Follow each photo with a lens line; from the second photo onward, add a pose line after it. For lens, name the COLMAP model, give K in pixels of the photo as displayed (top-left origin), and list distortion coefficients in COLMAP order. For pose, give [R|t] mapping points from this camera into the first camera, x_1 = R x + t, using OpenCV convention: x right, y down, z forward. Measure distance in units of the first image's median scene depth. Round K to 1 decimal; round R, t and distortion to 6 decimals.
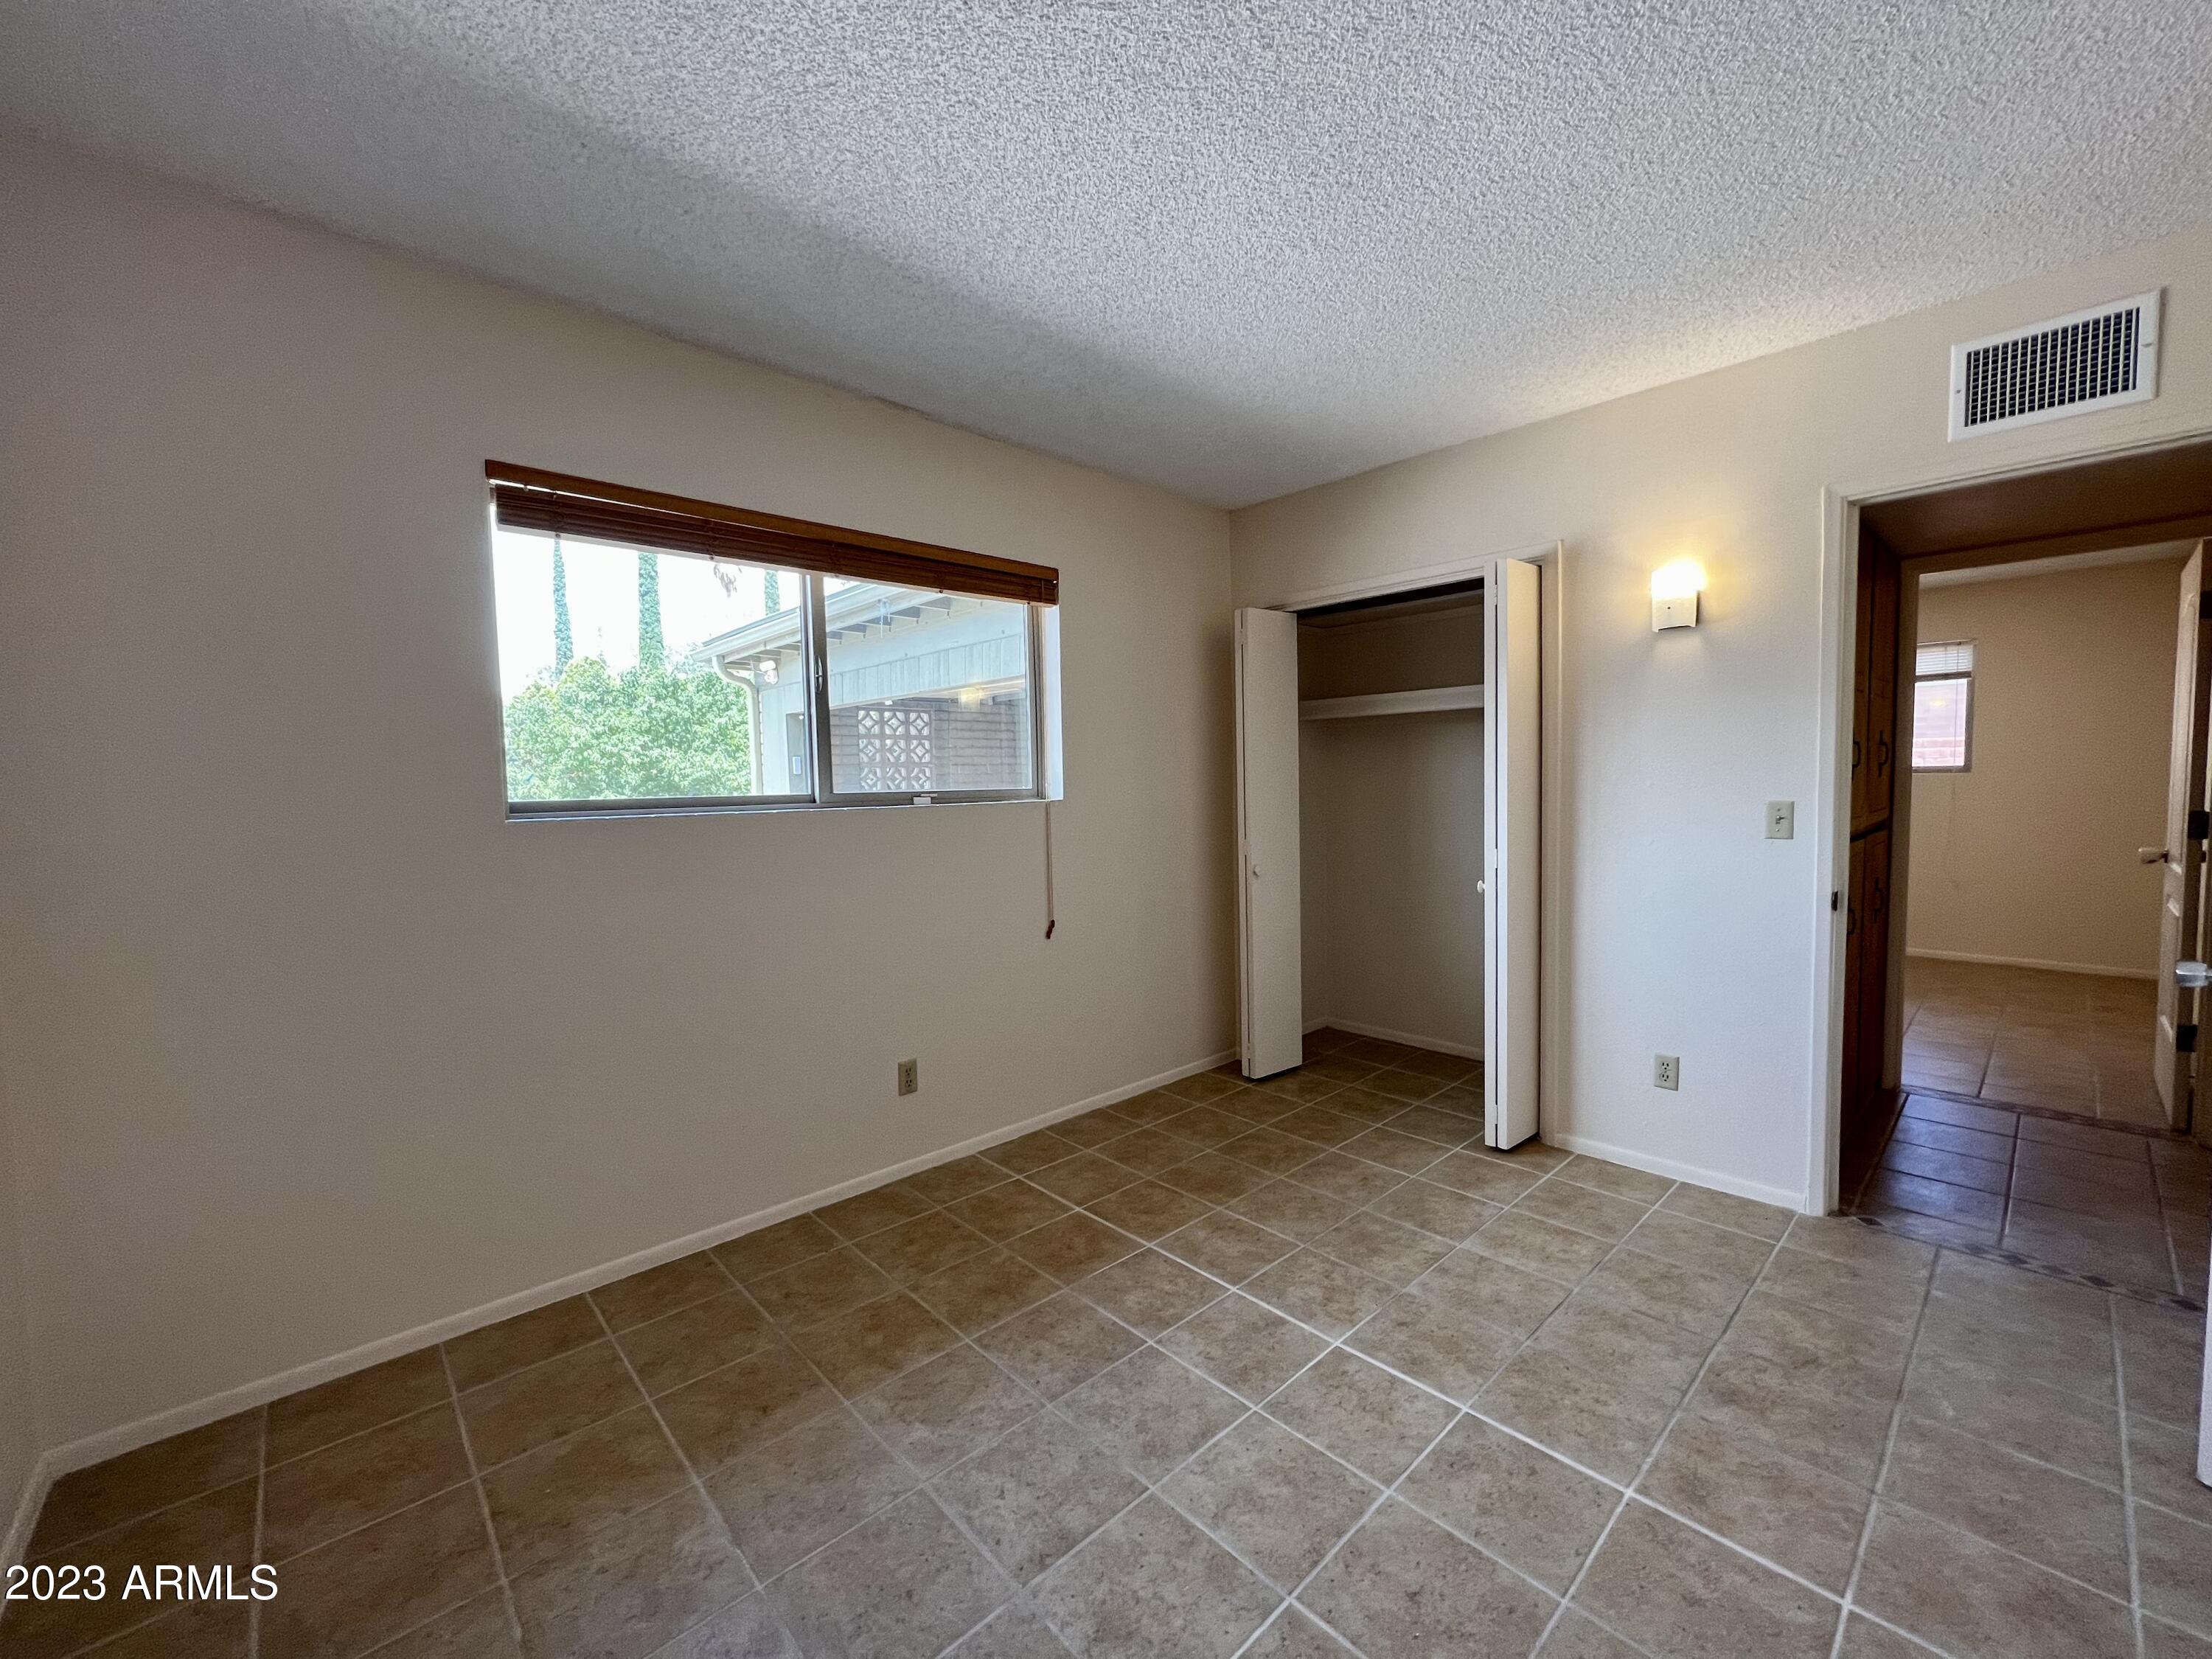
lens RADIAL K [[883.0, 0, 1105.3], [0, 883.0, 837.8], [0, 0, 1]] dist [-0.002808, -0.000186]
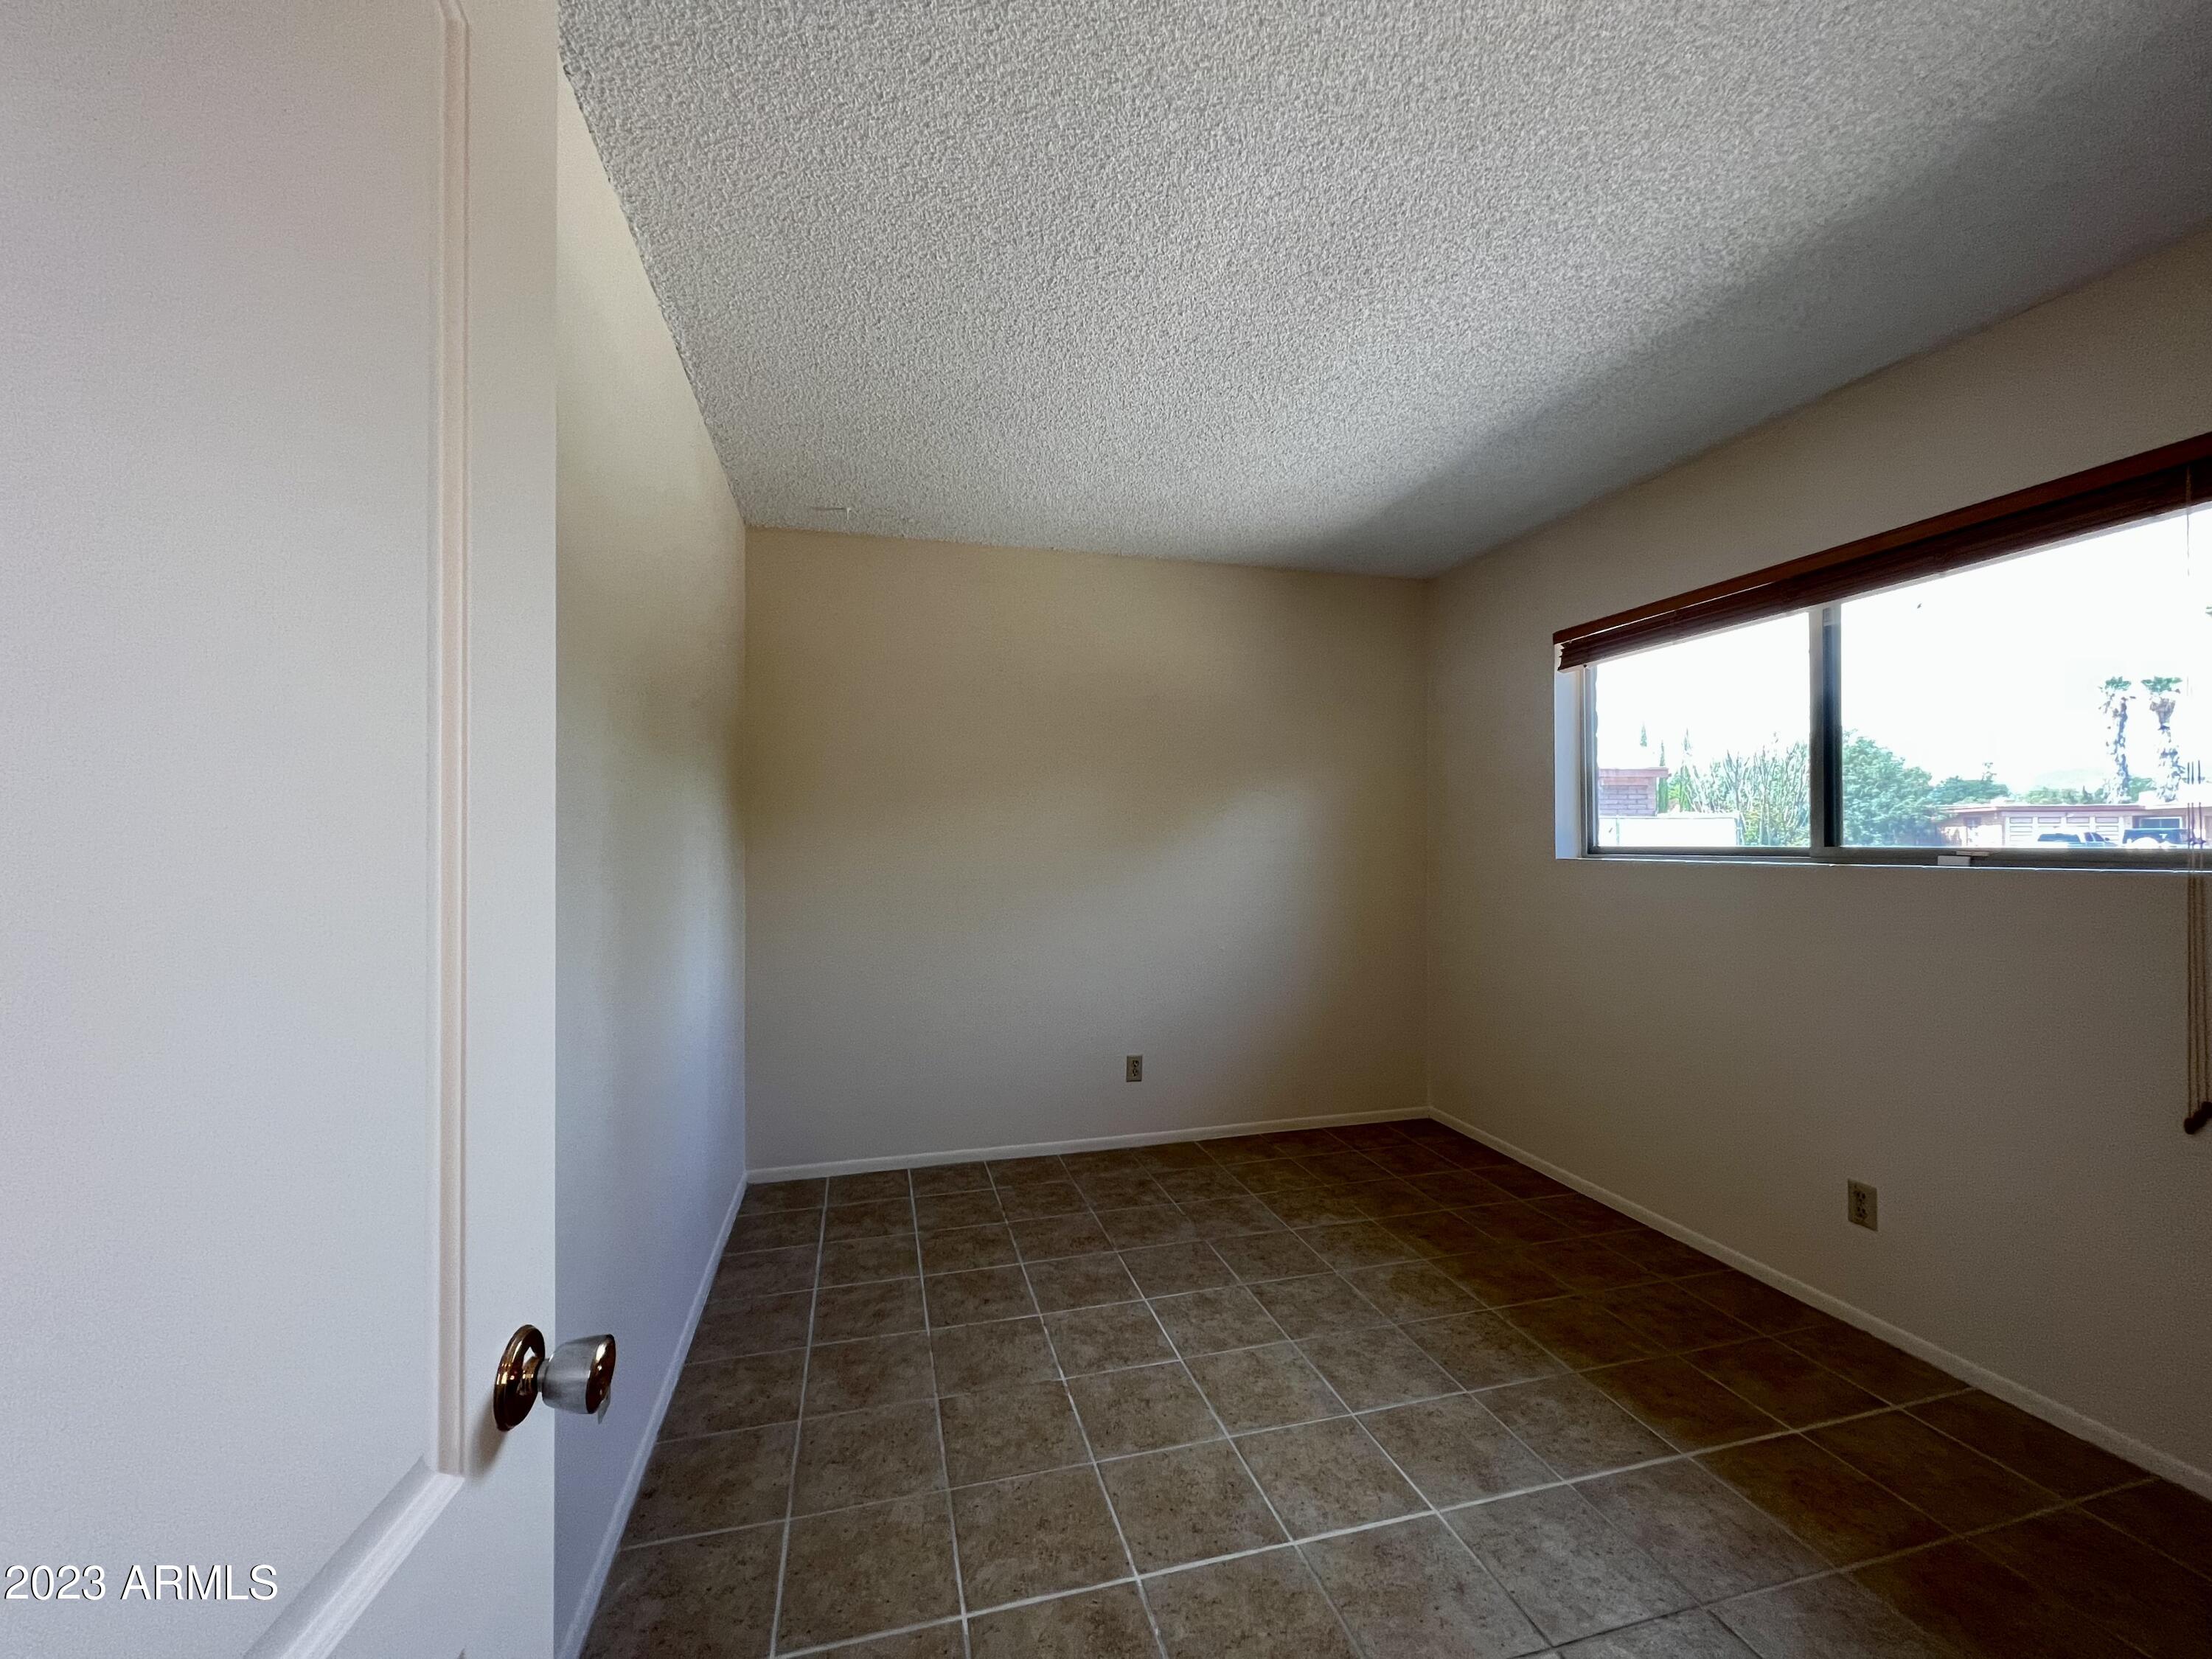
lens RADIAL K [[883.0, 0, 1107.6], [0, 883.0, 839.0], [0, 0, 1]] dist [-0.002808, -0.000186]
pose [[-0.460431, 0.018760, -0.887497, 1.205933], [-0.043729, 0.998084, 0.043784, -0.097540], [0.886618, 0.058969, -0.458728, 1.129248]]
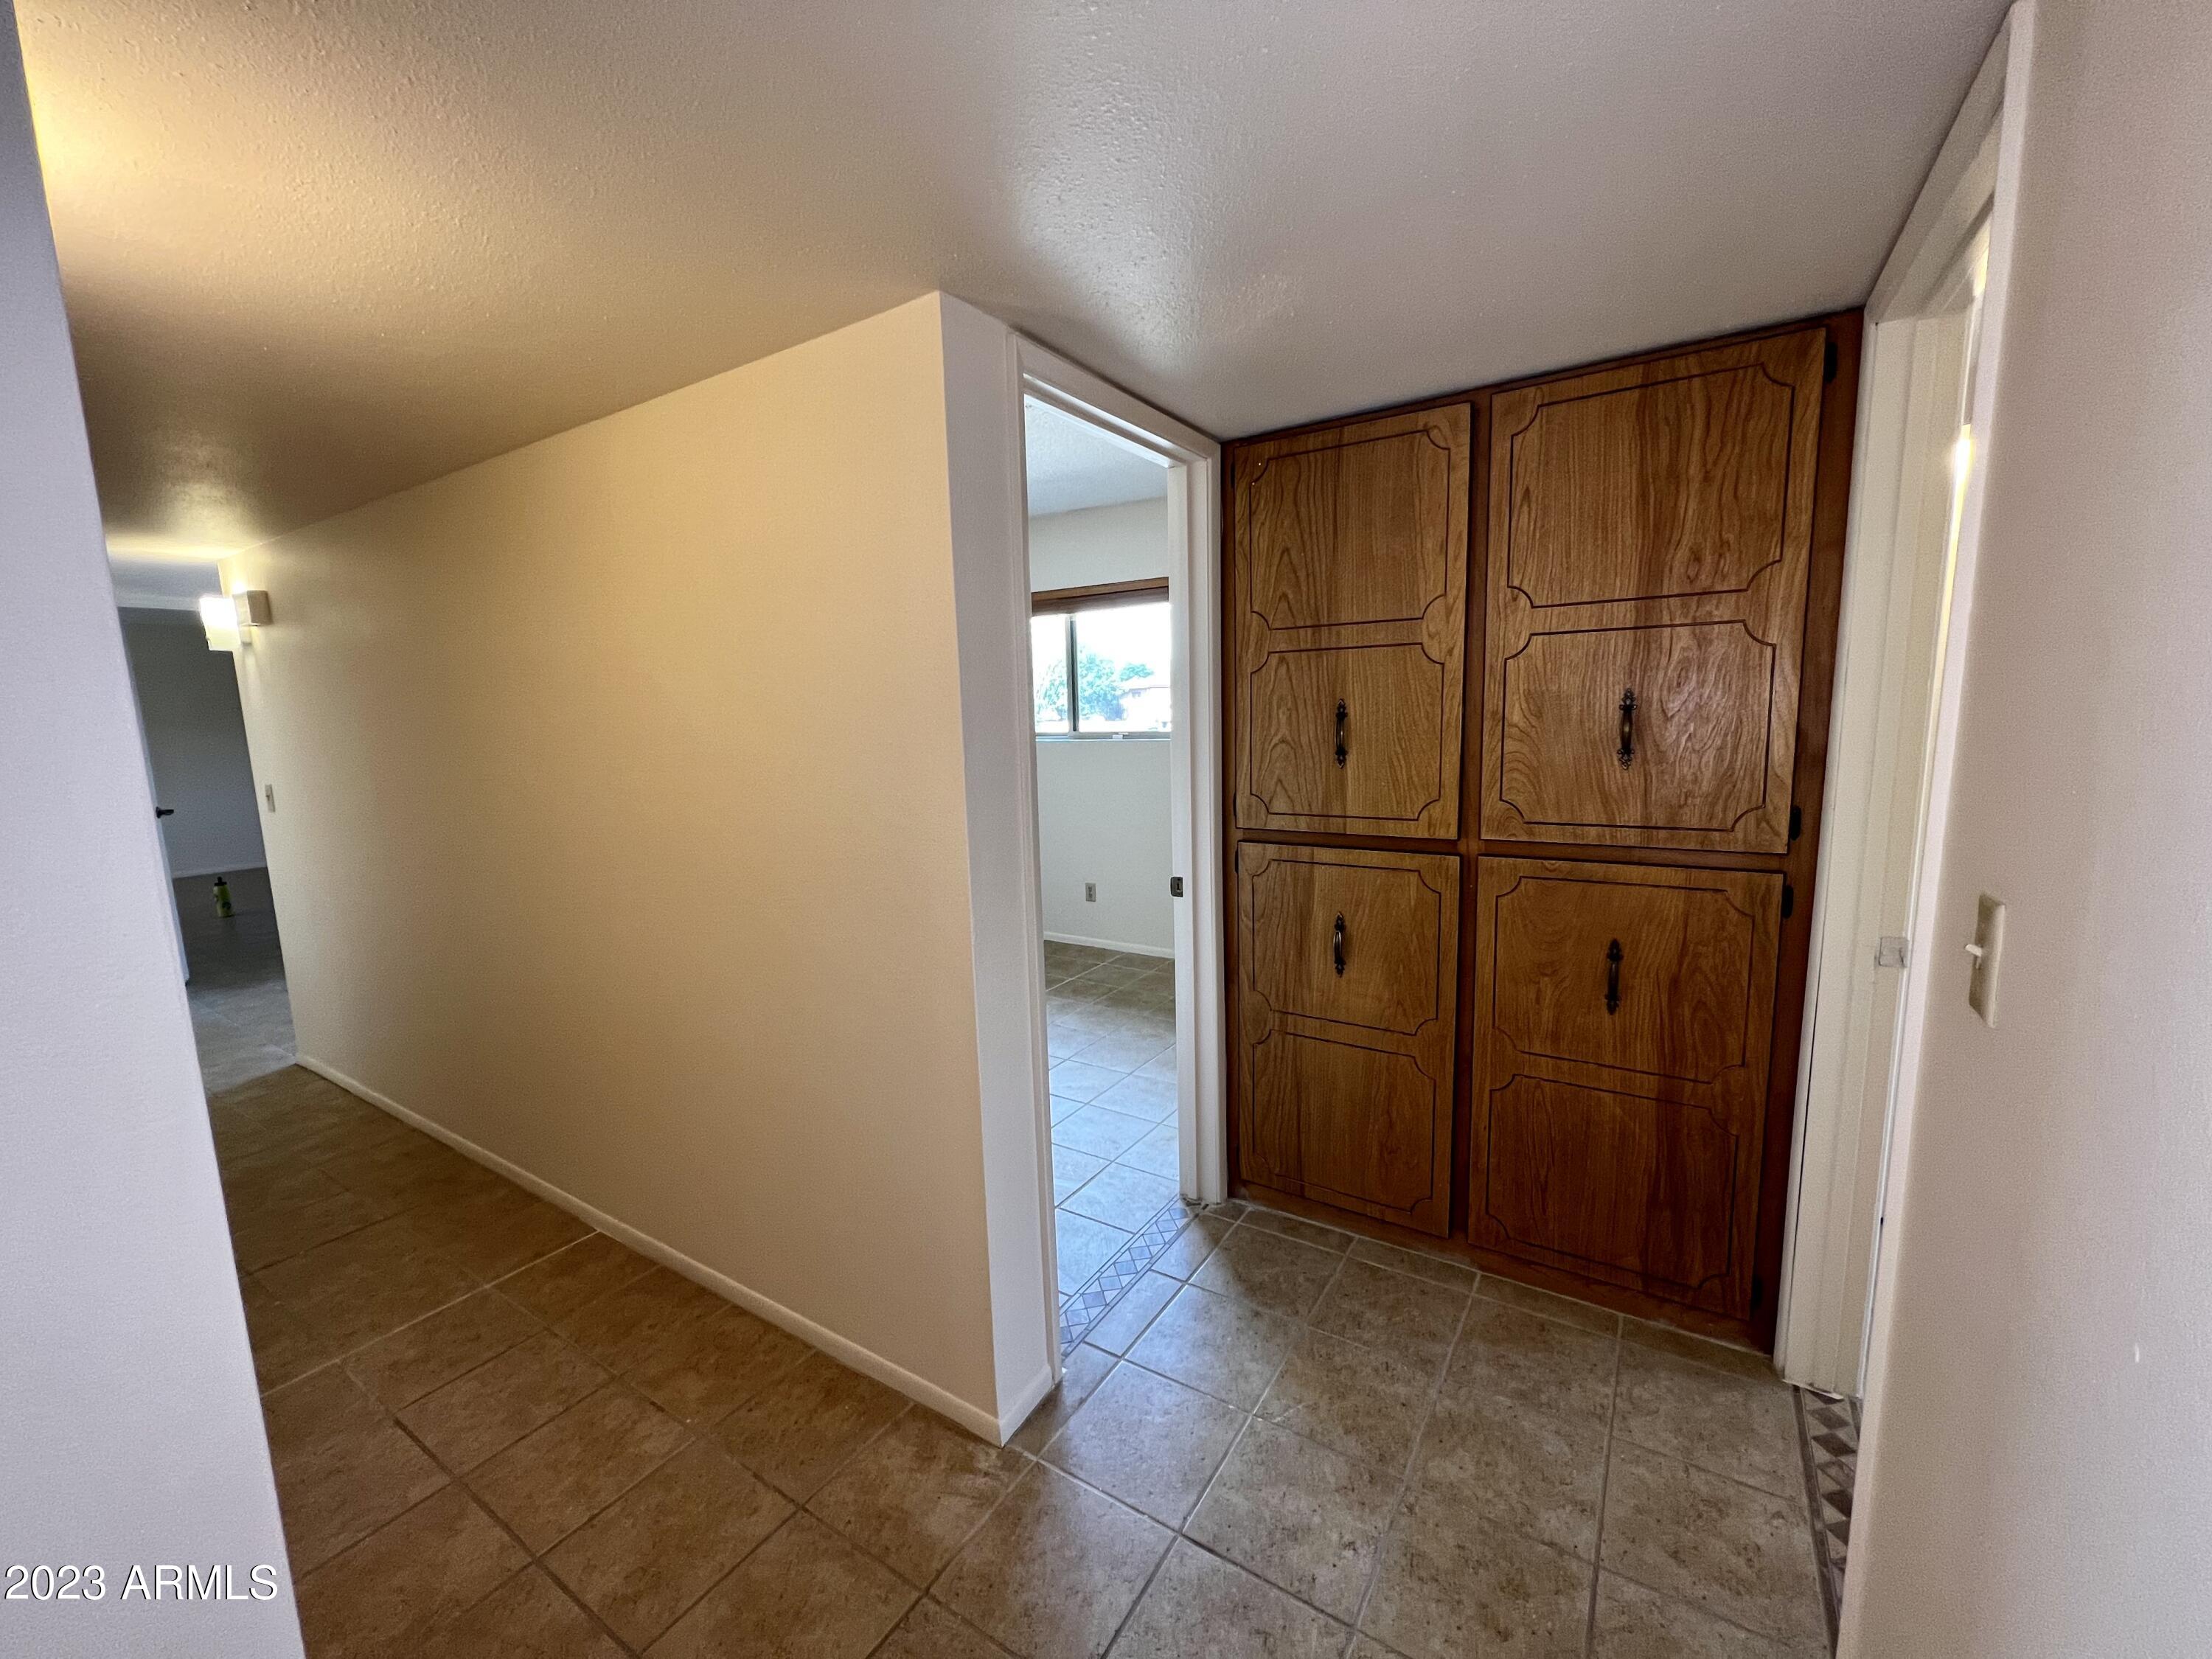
lens RADIAL K [[883.0, 0, 1106.9], [0, 883.0, 830.7], [0, 0, 1]] dist [-0.002808, -0.000186]
pose [[0.259920, 0.149520, -0.953984, 2.247106], [-0.042374, 0.988754, 0.143424, -0.168418], [0.964700, 0.003145, 0.263332, 0.853777]]
